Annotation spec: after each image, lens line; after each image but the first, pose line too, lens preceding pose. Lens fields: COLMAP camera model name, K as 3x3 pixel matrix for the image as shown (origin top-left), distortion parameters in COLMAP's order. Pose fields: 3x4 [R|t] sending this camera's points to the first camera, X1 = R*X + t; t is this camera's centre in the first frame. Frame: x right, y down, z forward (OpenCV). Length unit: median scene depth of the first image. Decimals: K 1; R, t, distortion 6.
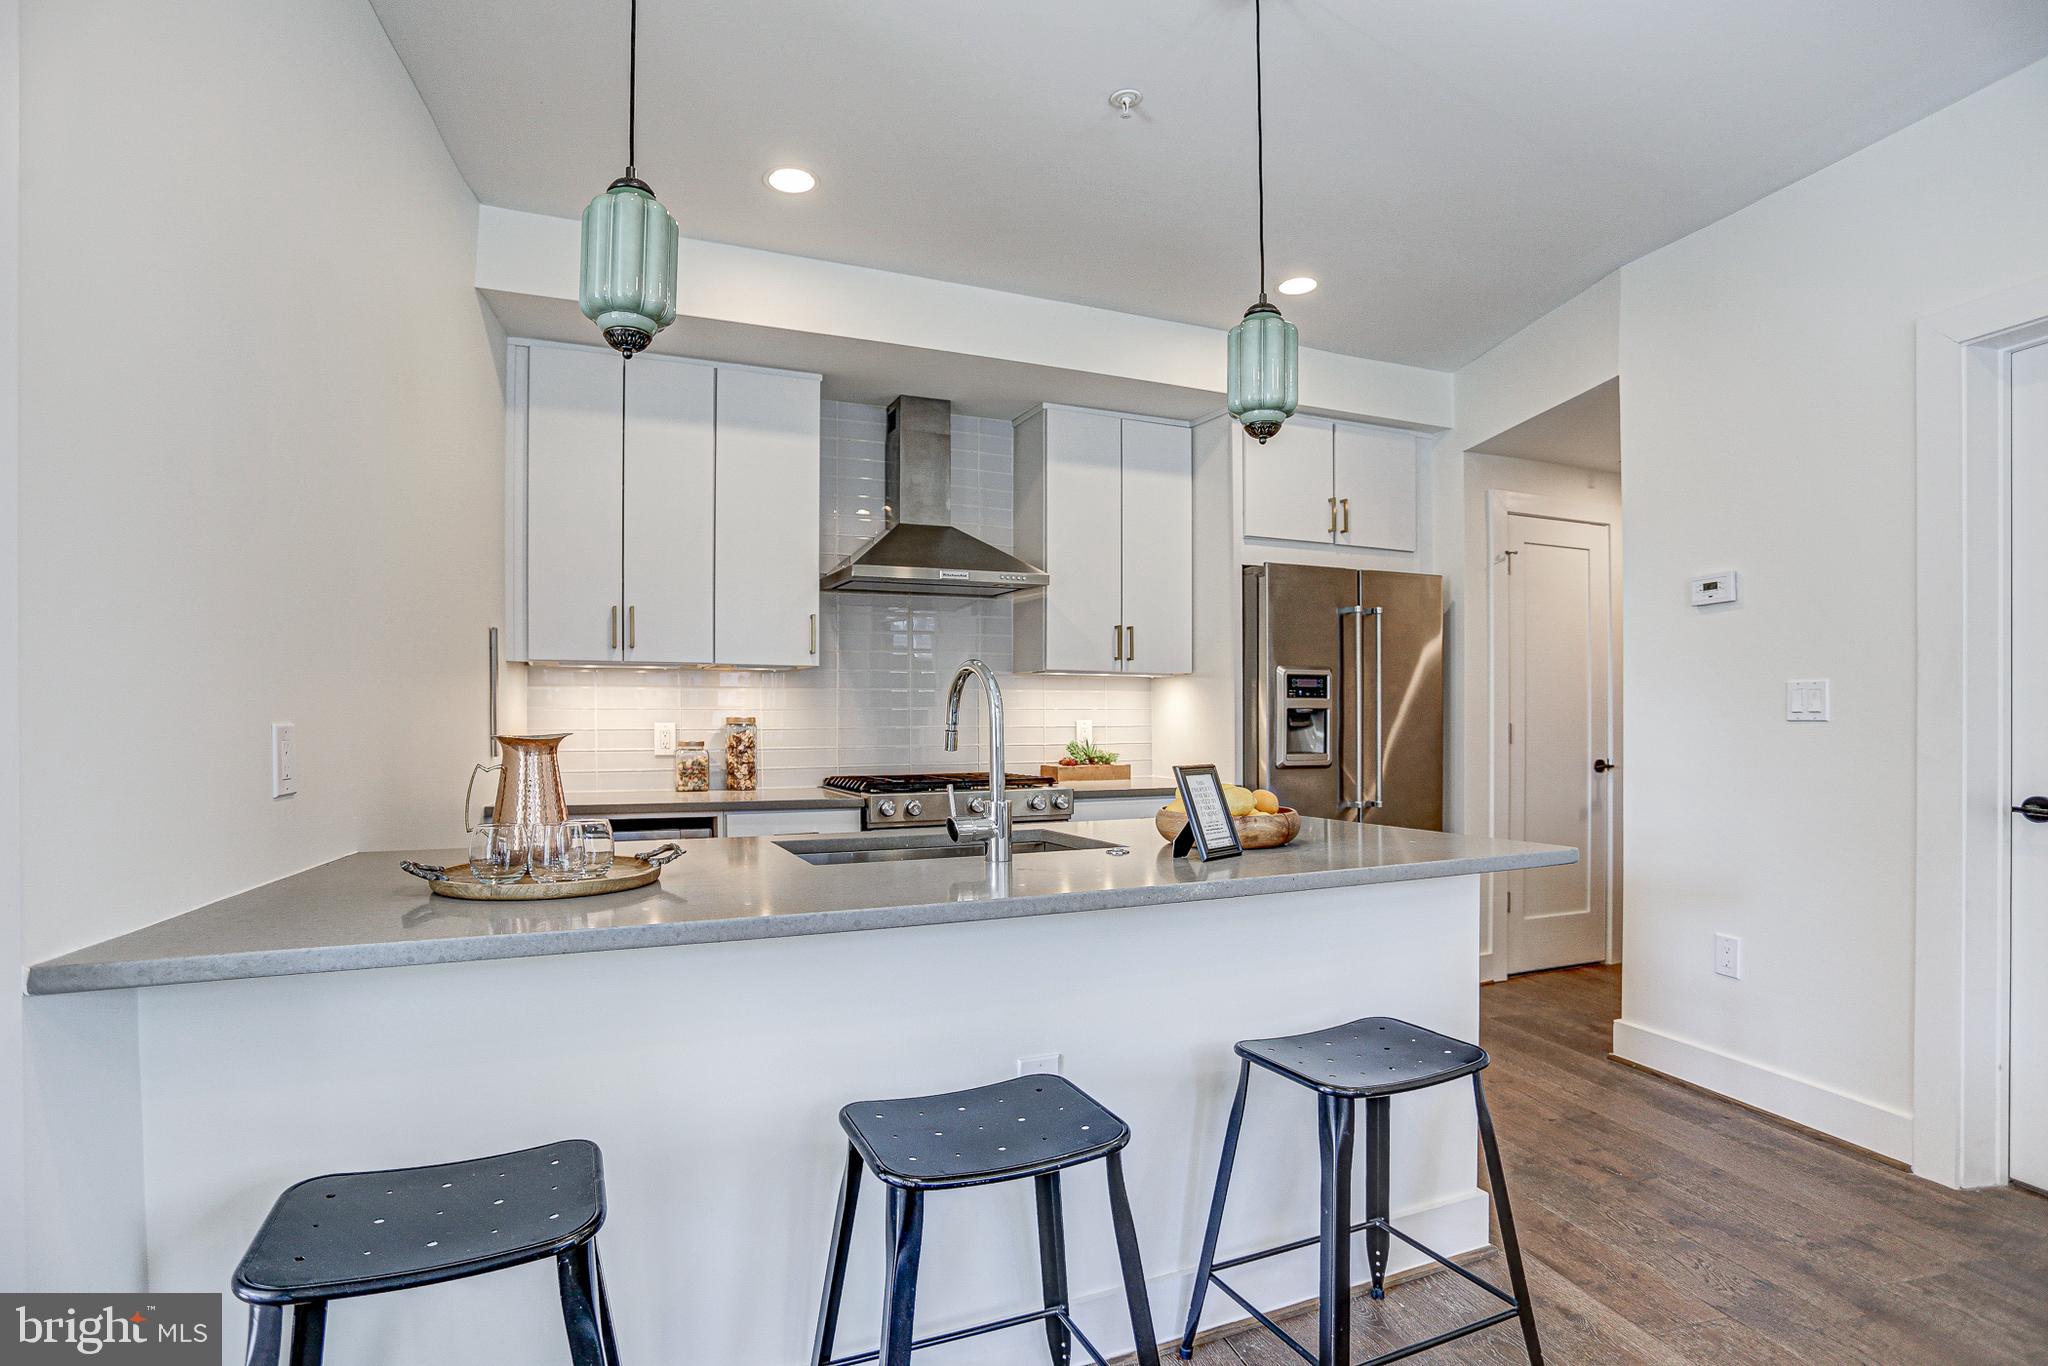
lens RADIAL K [[964.8, 0, 946.4], [0, 964.8, 719.9], [0, 0, 1]] dist [-0.070037, 0.010875]
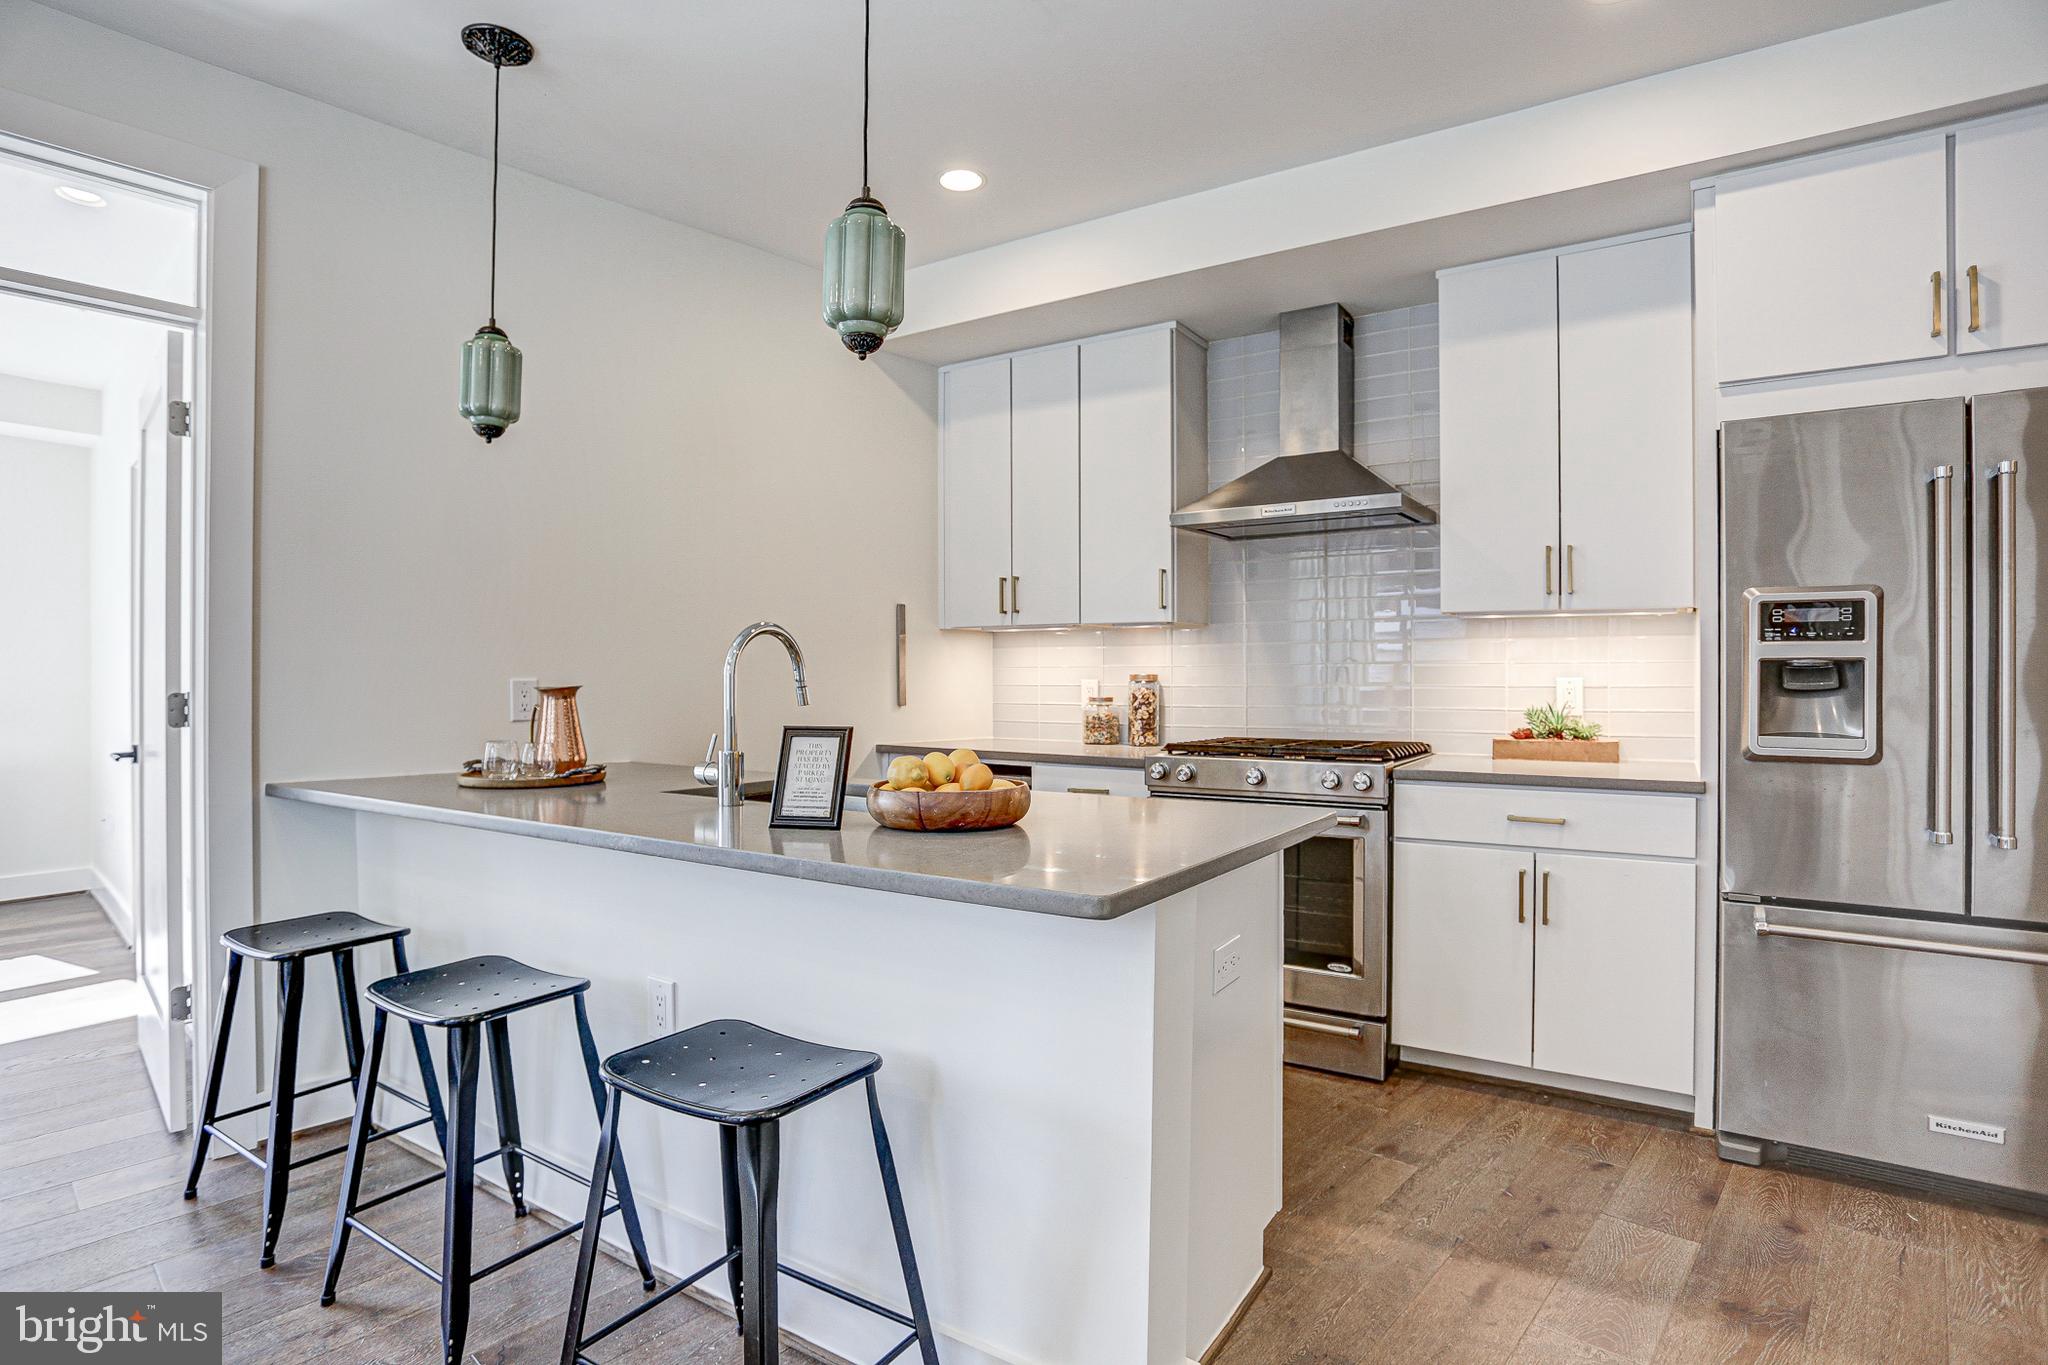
lens RADIAL K [[1017.8, 0, 1068.9], [0, 1017.8, 675.9], [0, 0, 1]] dist [-0.039490, 0.000021]
pose [[0.602364, 0.001291, -0.798221, 0.609917], [0.000077, 0.999999, 0.001675, -0.002727], [0.798222, -0.001071, 0.602363, 0.287447]]
